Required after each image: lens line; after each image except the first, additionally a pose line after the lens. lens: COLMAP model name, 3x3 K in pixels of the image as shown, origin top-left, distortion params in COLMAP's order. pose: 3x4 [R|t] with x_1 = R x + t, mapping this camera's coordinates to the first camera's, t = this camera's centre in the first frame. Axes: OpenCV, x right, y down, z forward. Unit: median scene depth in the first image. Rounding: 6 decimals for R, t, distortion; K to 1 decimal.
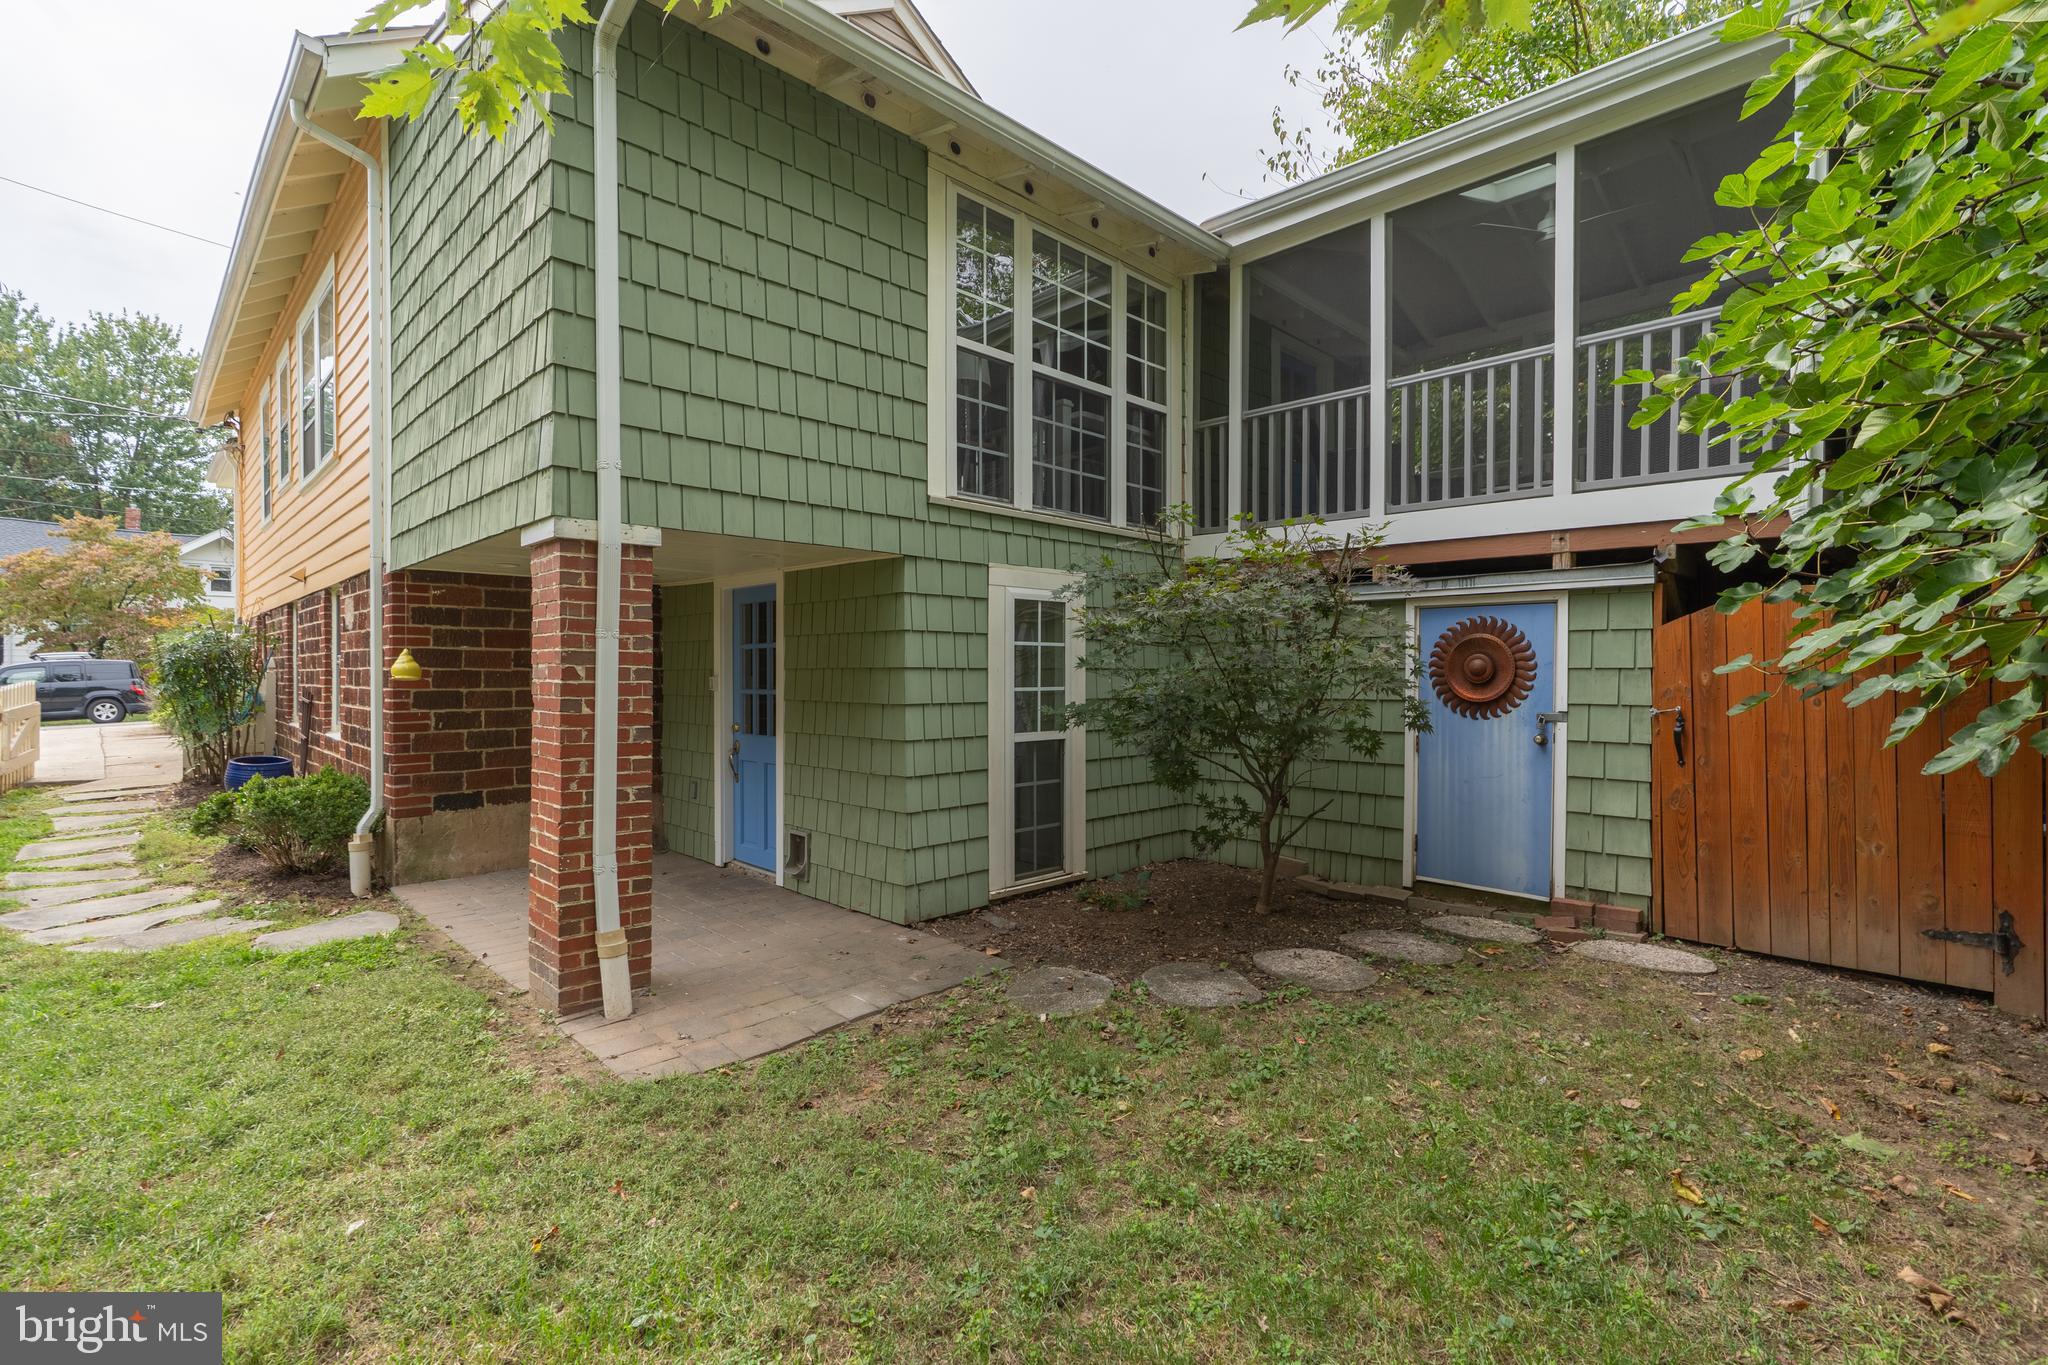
lens RADIAL K [[935.4, 0, 1024.0], [0, 935.4, 682.5], [0, 0, 1]] dist [-0.000675, -0.000135]
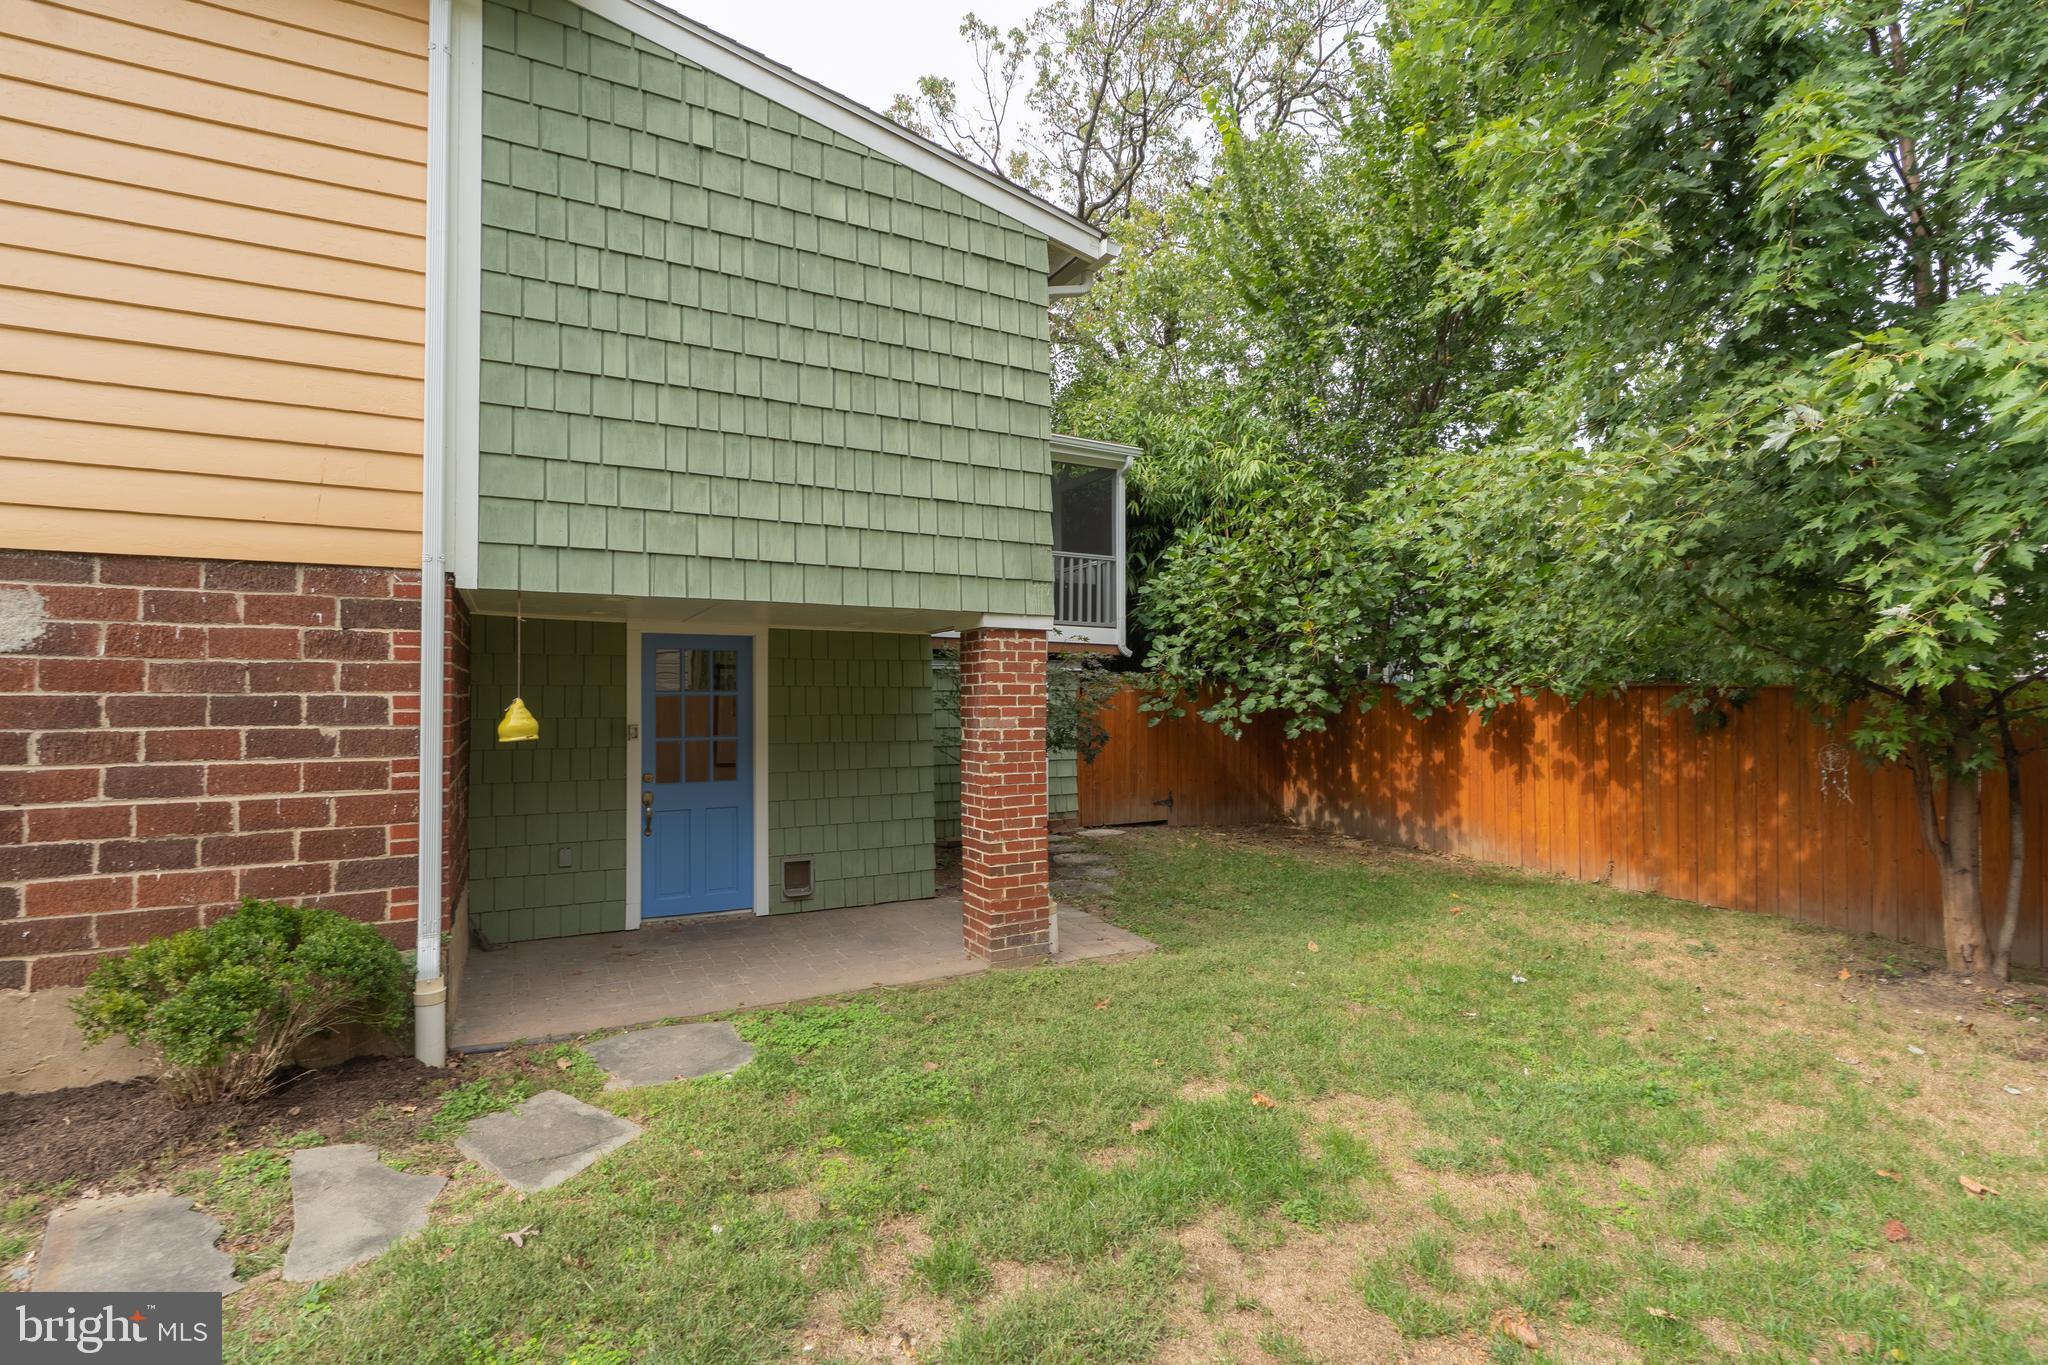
lens RADIAL K [[929.1, 0, 1014.2], [0, 929.1, 704.2], [0, 0, 1]] dist [-0.007140, 0.000518]
pose [[0.282474, -0.006653, 0.959252, -1.442337], [0.012872, 0.999912, 0.003144, -0.032482], [-0.959189, 0.011460, 0.282534, 0.494681]]
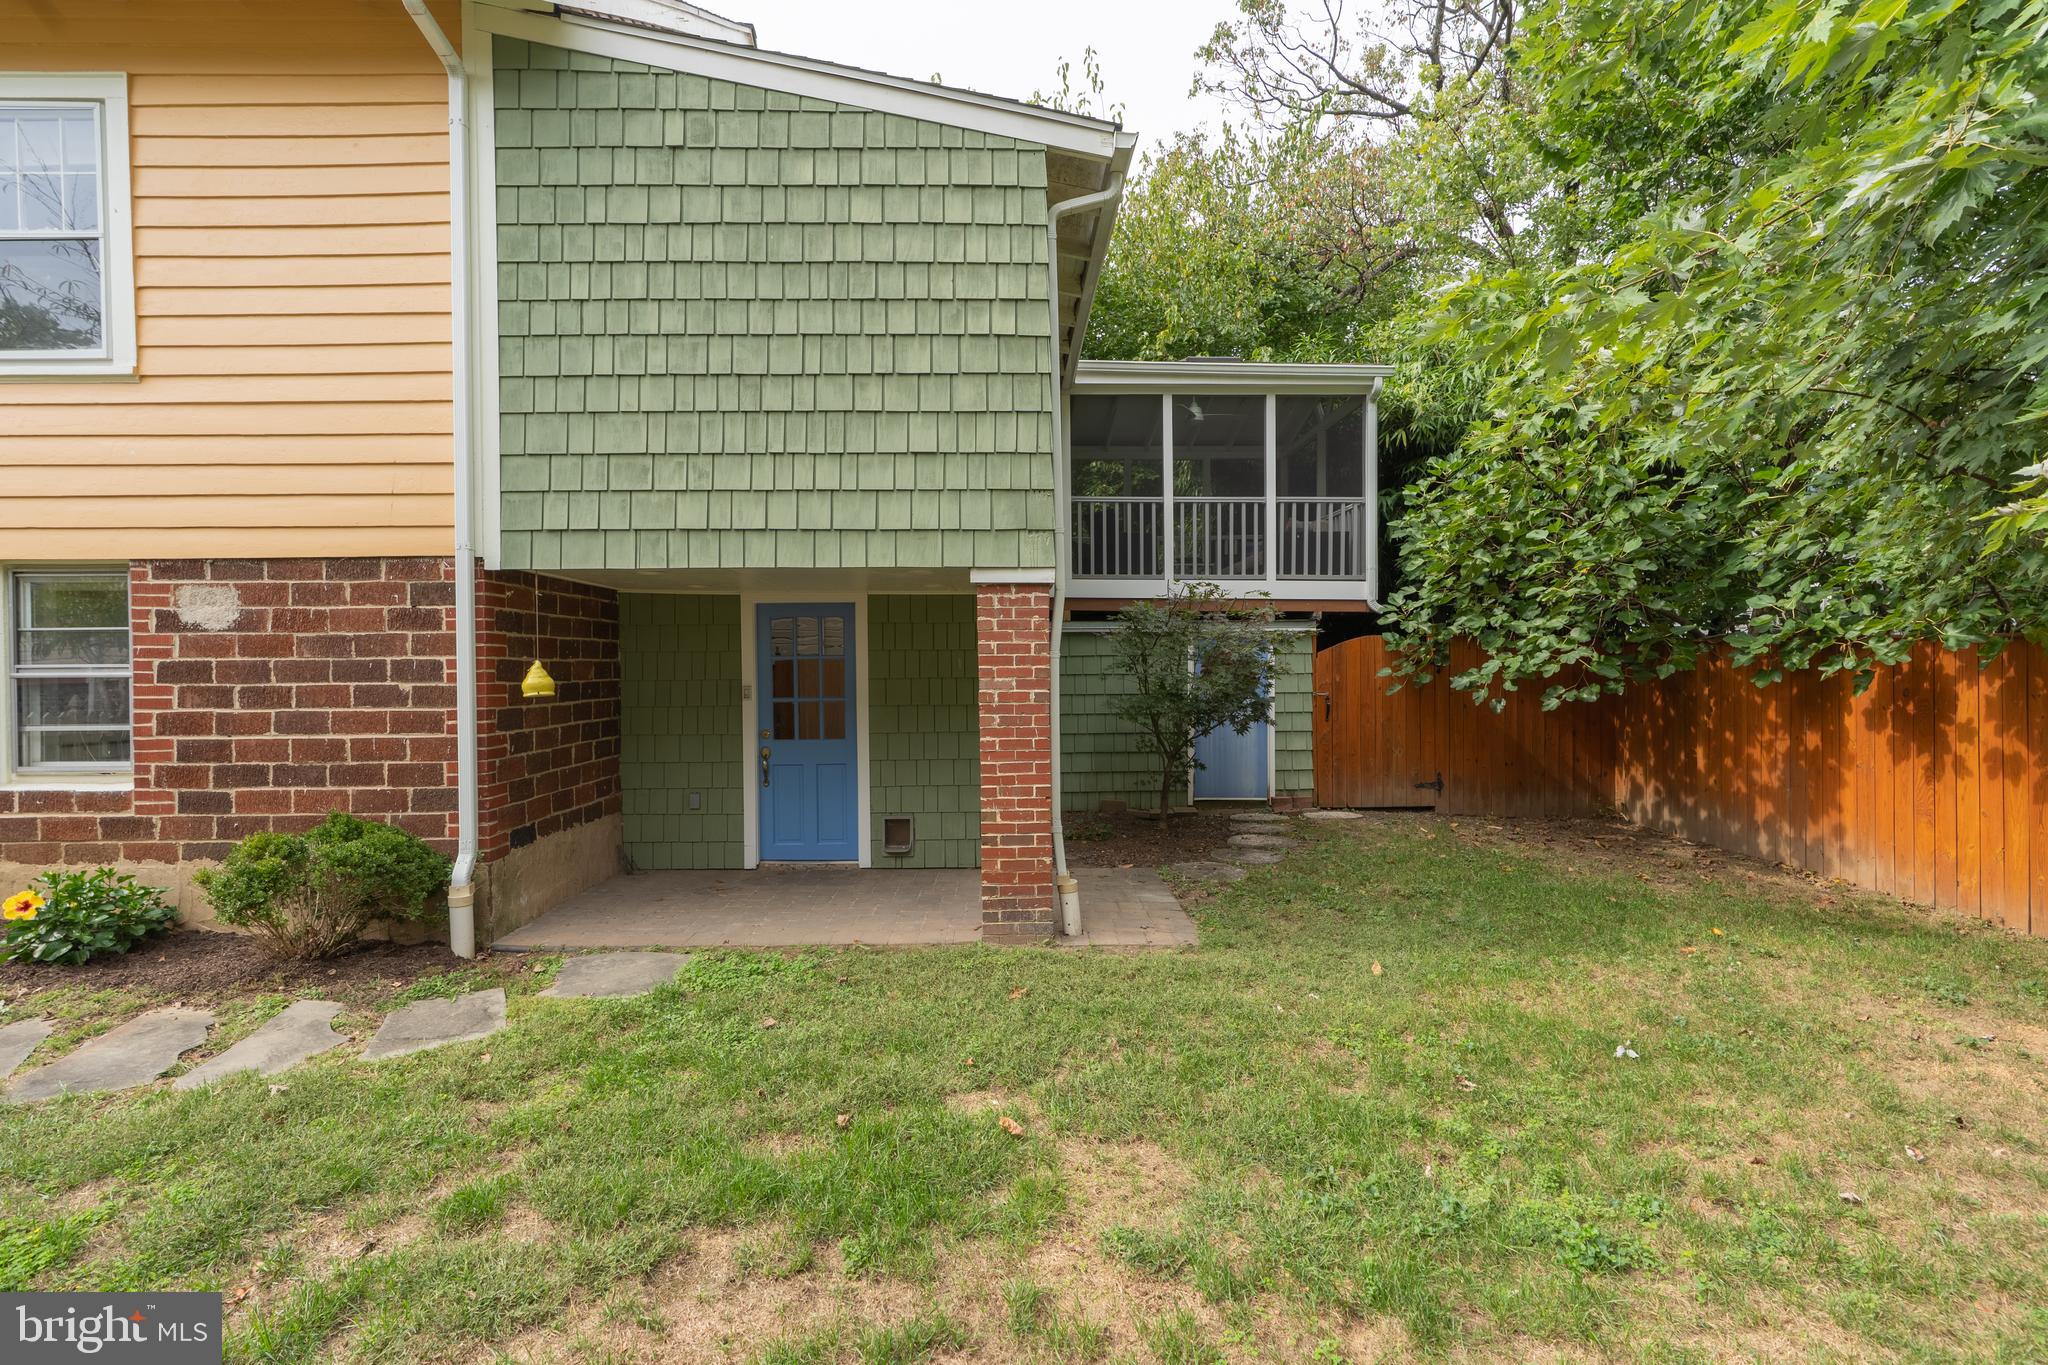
lens RADIAL K [[929.1, 0, 1014.2], [0, 929.1, 704.2], [0, 0, 1]] dist [-0.007140, 0.000518]
pose [[0.685547, -0.030759, 0.727379, -1.140958], [0.014937, 0.999491, 0.028188, -0.014604], [-0.727876, -0.008459, 0.685657, 0.108543]]
